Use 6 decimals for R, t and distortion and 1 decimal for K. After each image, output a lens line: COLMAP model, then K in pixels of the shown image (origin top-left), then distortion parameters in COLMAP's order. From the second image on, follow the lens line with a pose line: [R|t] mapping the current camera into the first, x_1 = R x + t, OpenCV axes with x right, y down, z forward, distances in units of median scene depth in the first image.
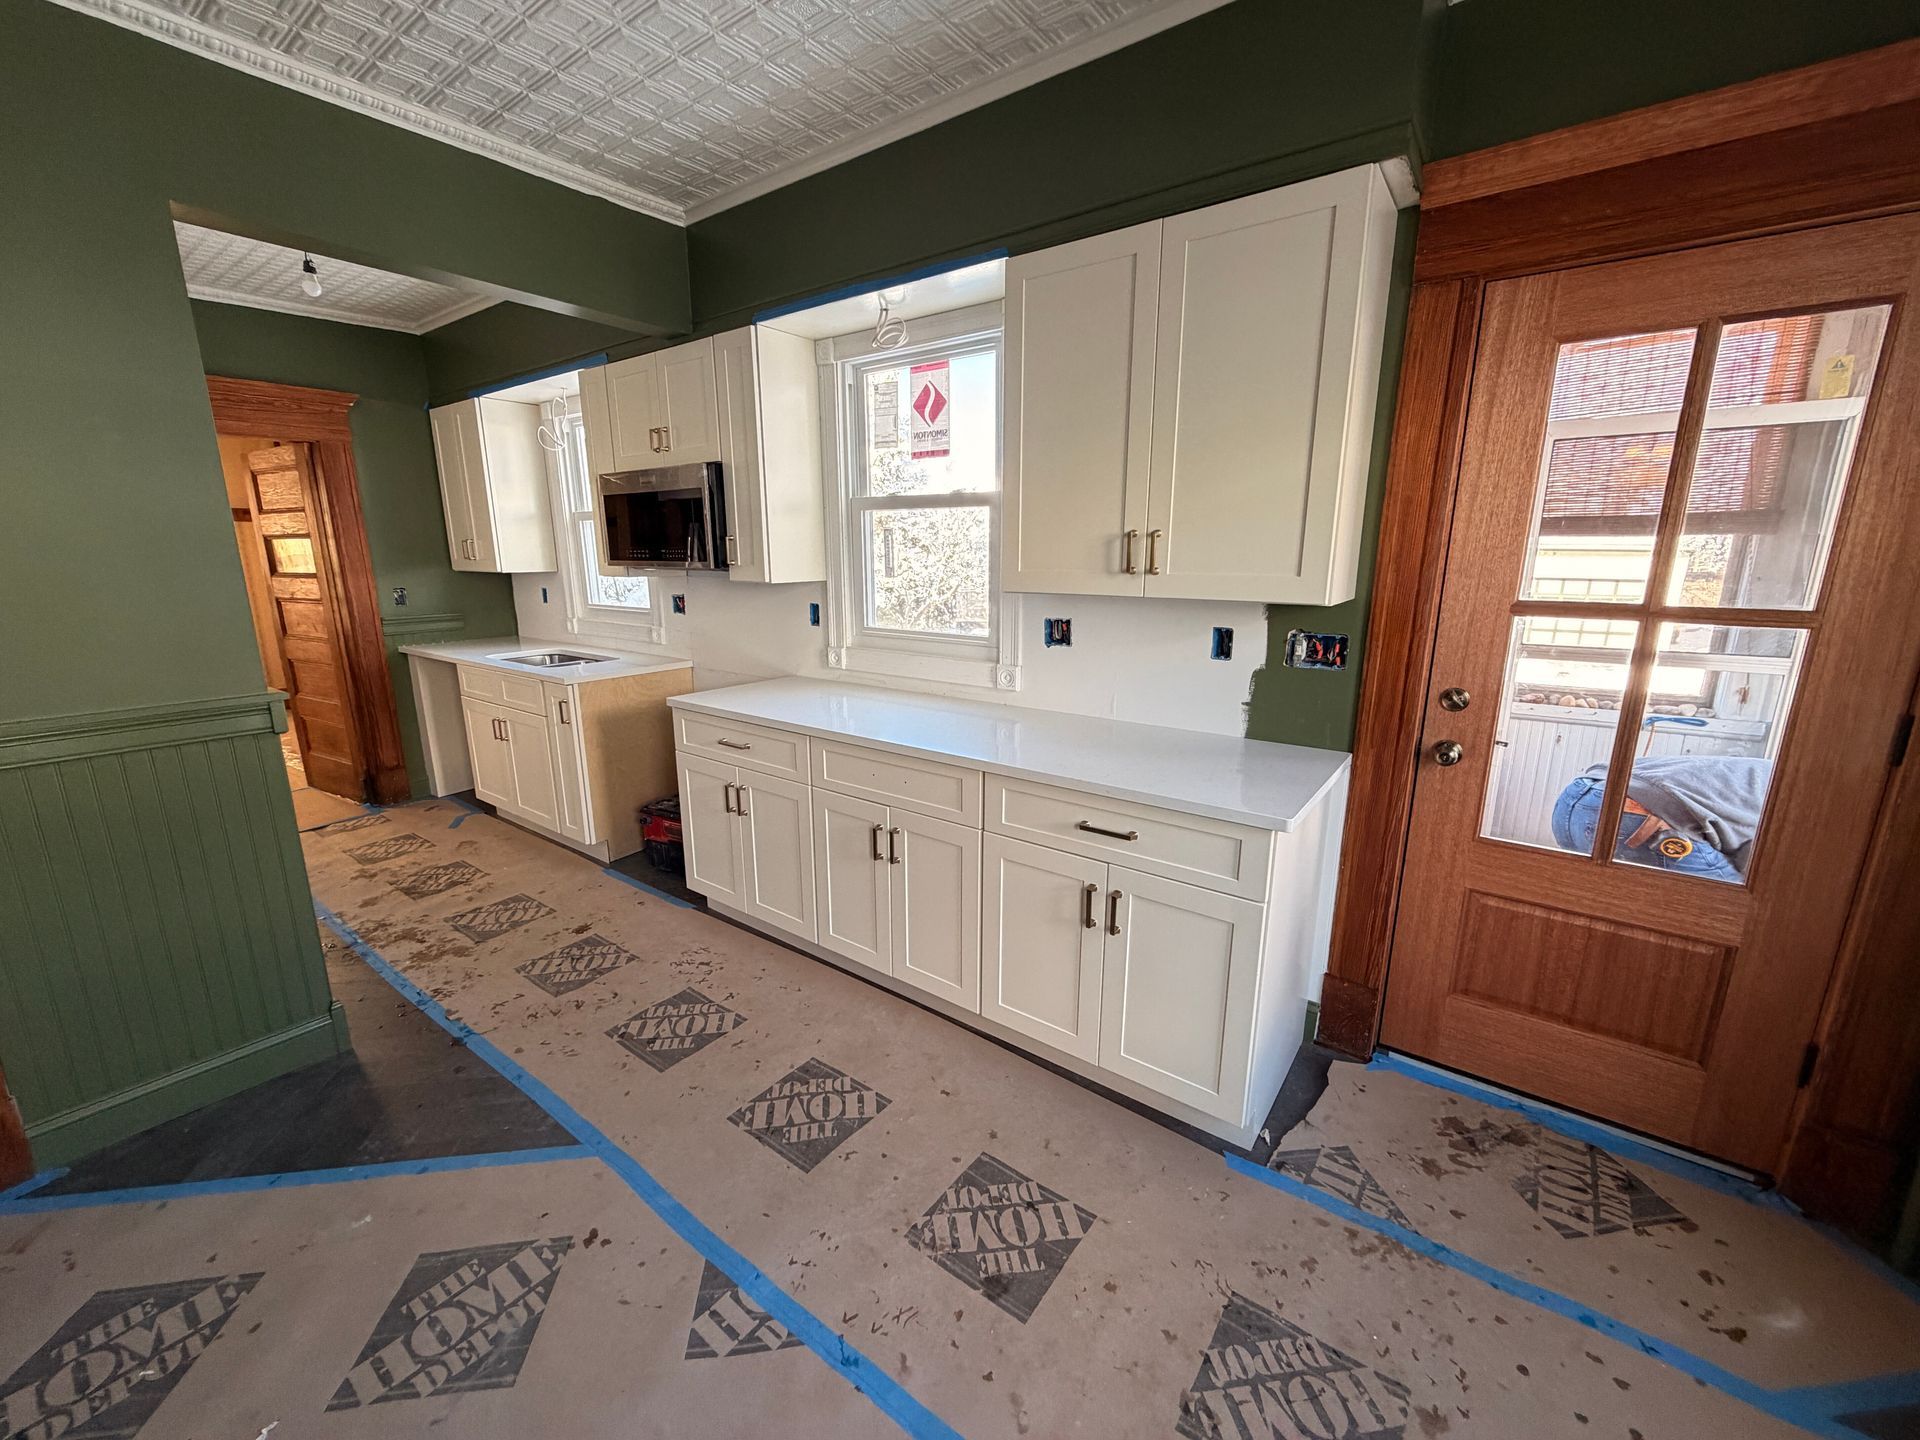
lens RADIAL K [[763.8, 0, 948.1], [0, 763.8, 717.1], [0, 0, 1]] dist [-0.000007, 0.000148]
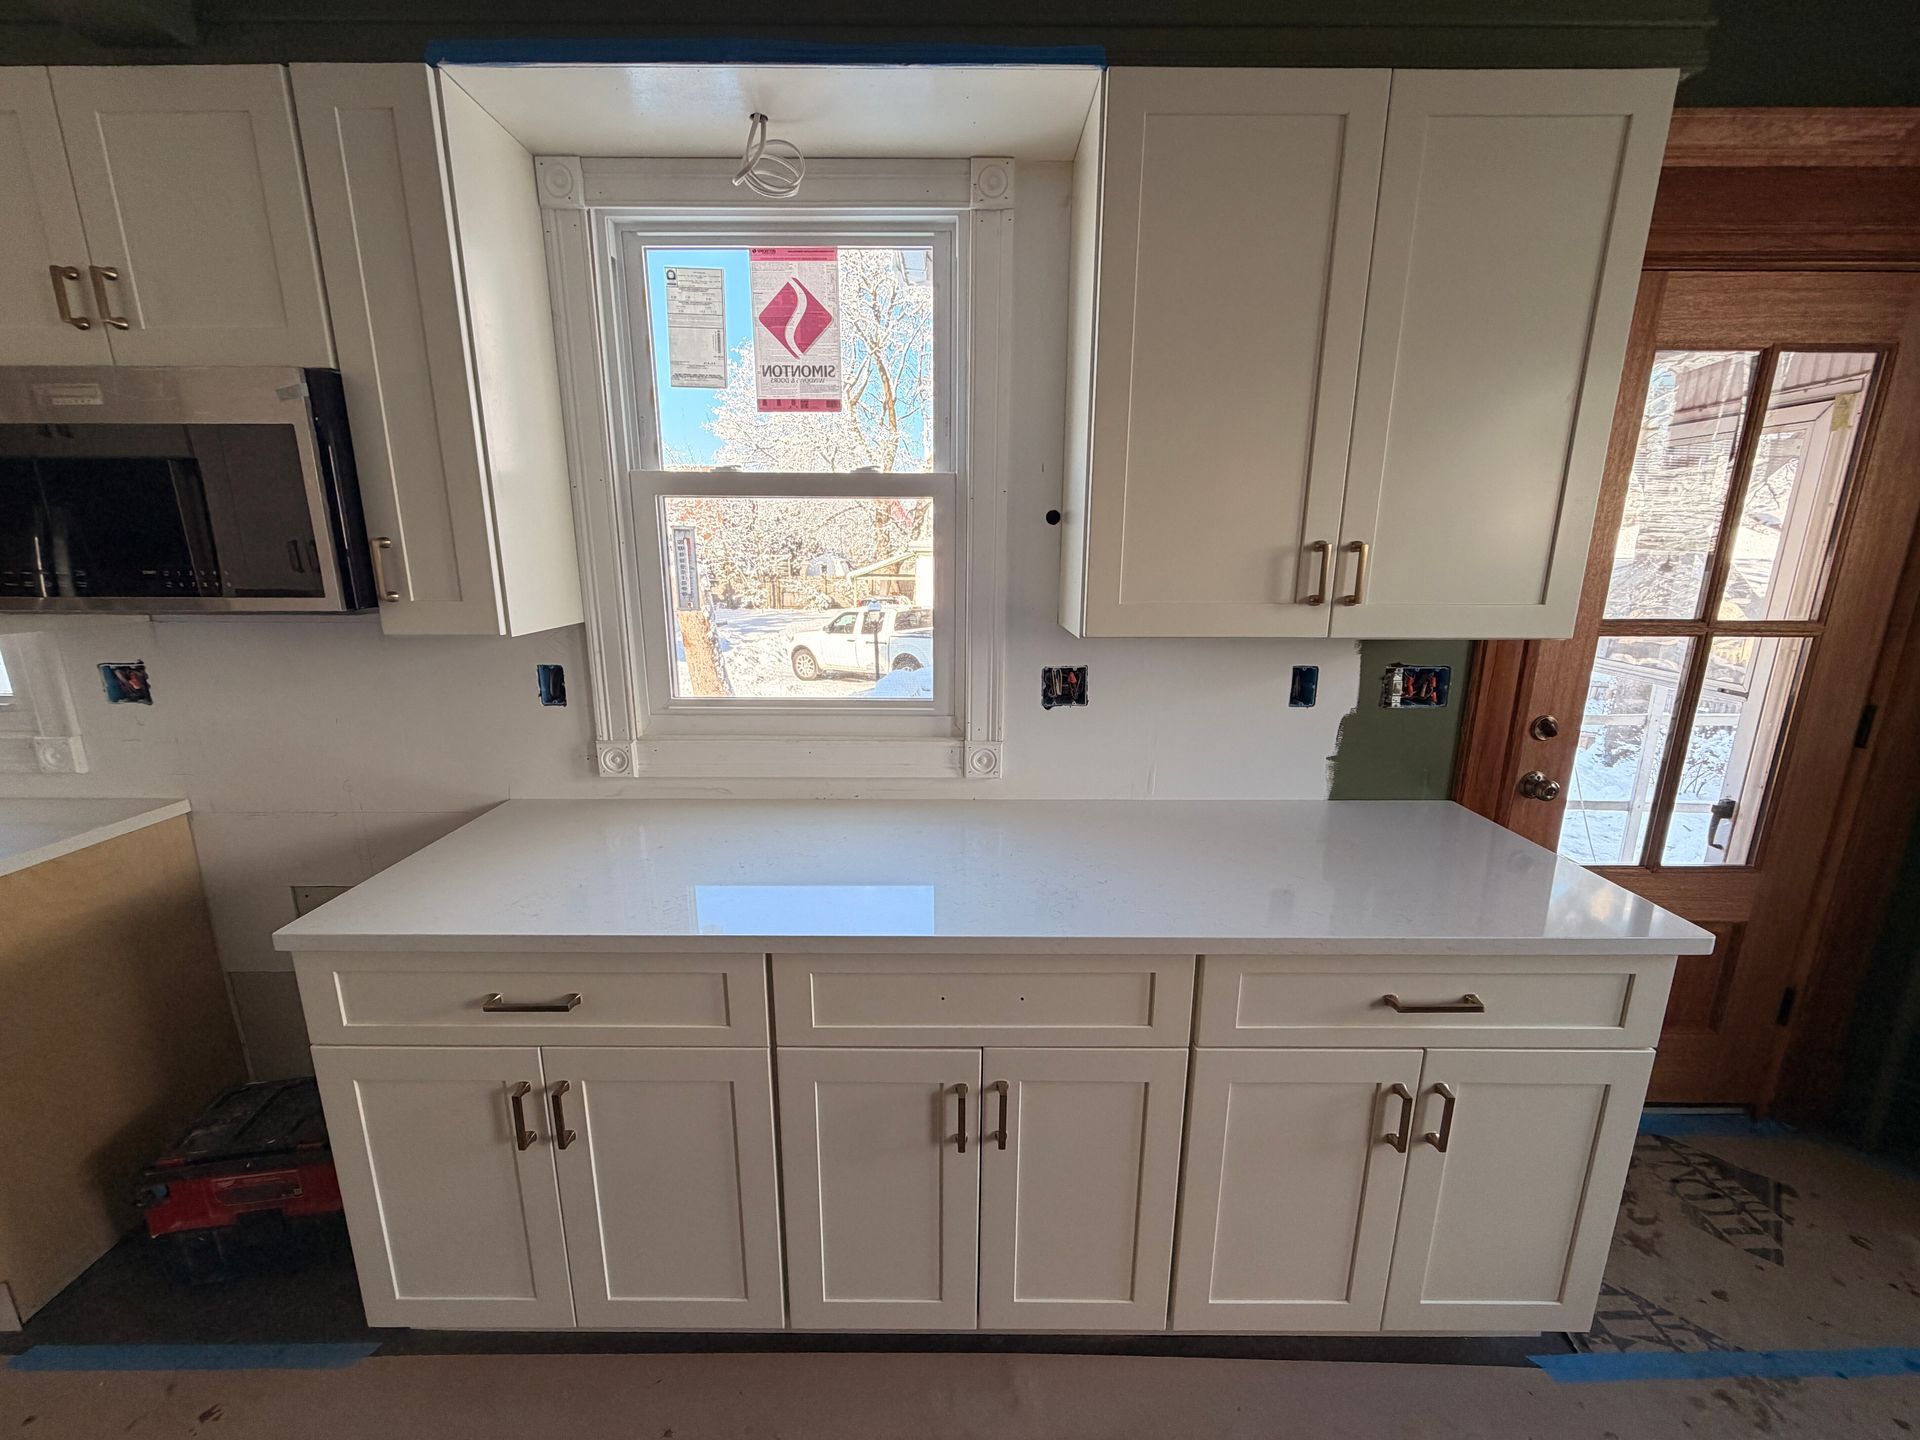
lens RADIAL K [[763.8, 0, 945.7], [0, 763.8, 719.3], [0, 0, 1]] dist [-0.000007, 0.000148]
pose [[0.800019, -0.127236, 0.586328, -0.373227], [0.127058, 0.991019, 0.041689, -0.134183], [-0.586367, 0.041146, 0.809000, 0.552549]]
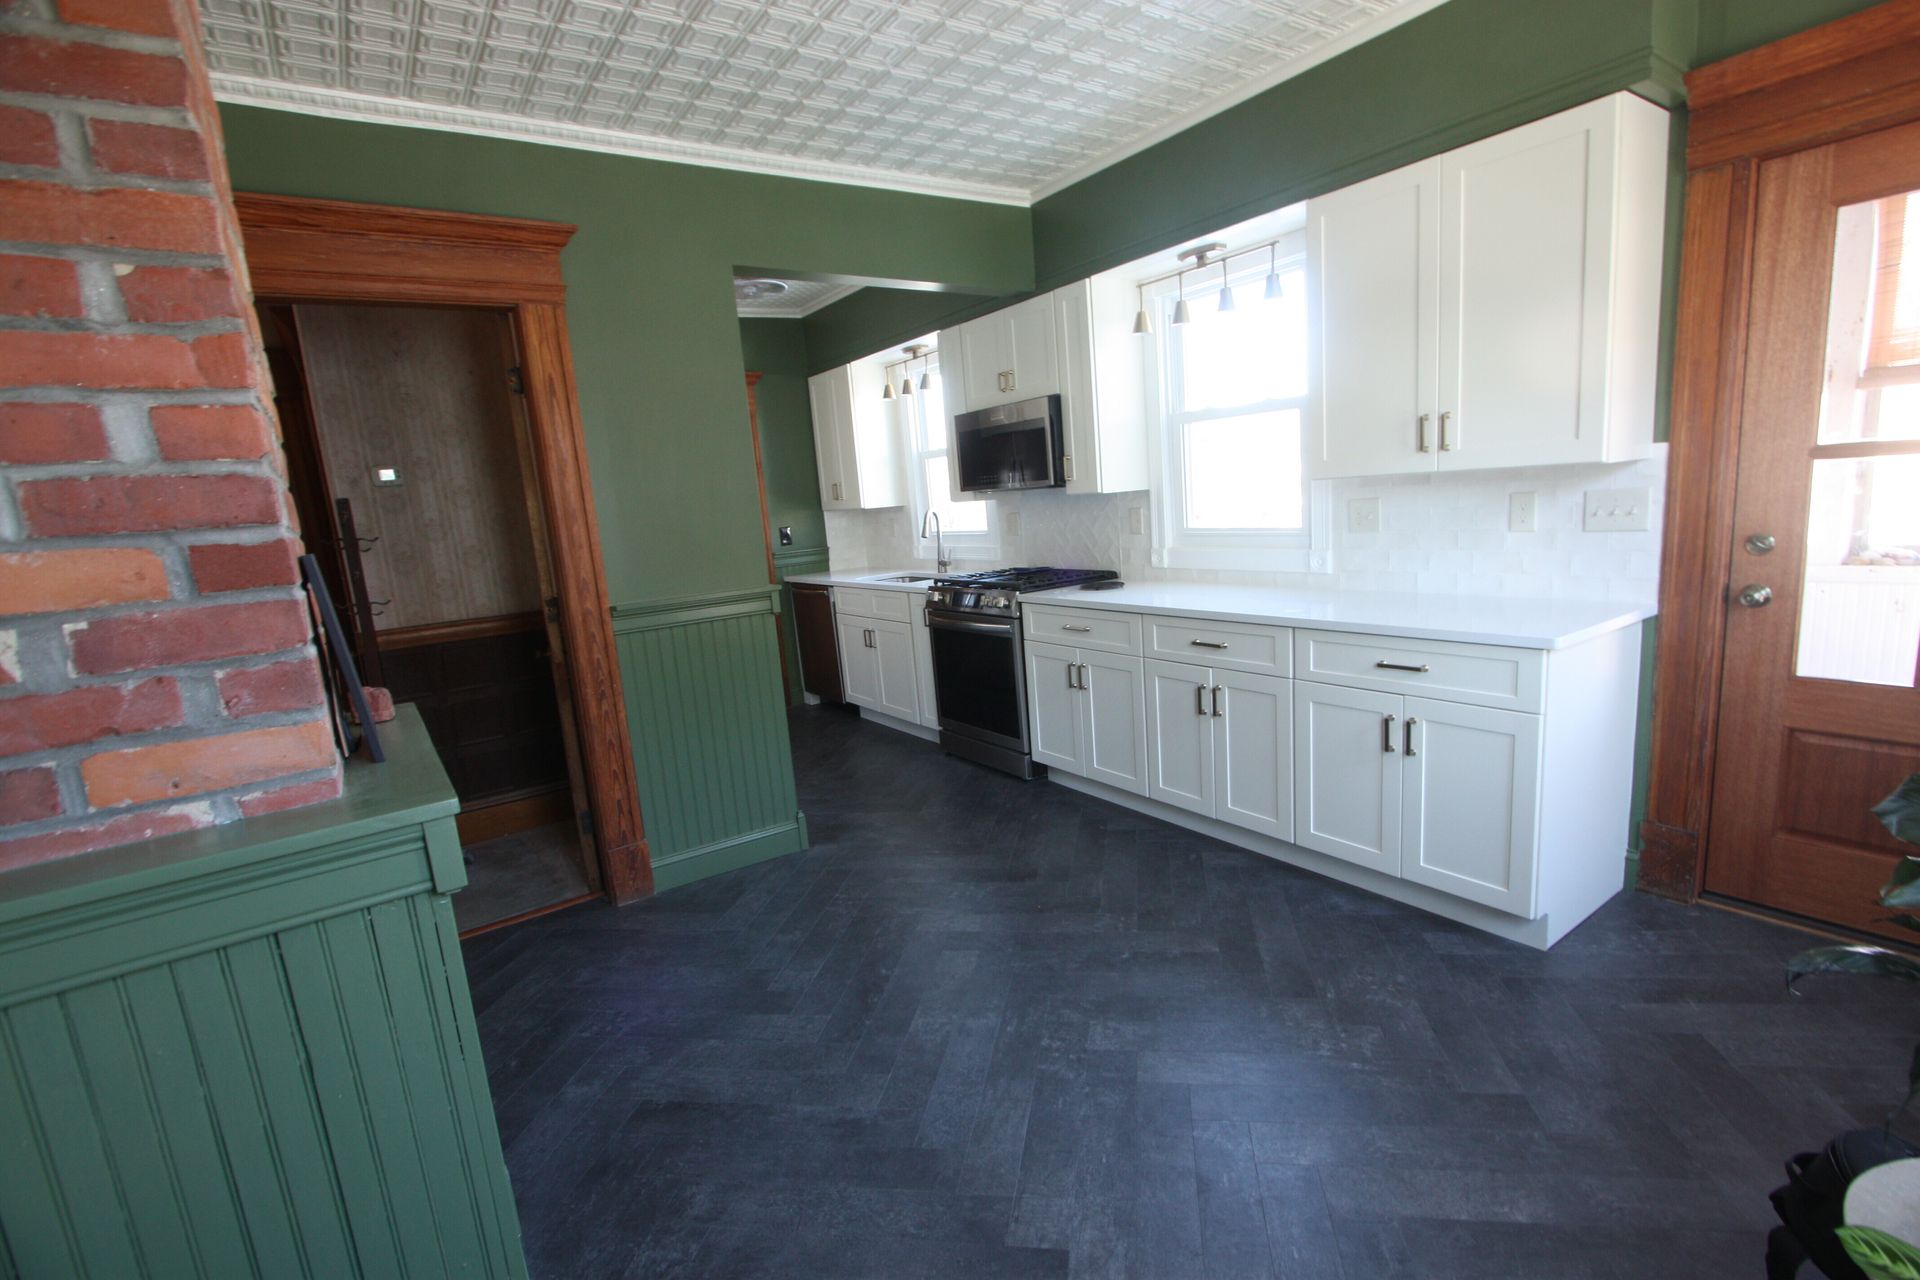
lens RADIAL K [[890.9, 0, 979.1], [0, 890.9, 659.9], [0, 0, 1]] dist [-0.015211, 0.002184]
pose [[0.948687, -0.012184, -0.315981, 0.016431], [0.004715, 0.999691, -0.024393, 0.133089], [0.316181, 0.021651, 0.948452, -0.409658]]
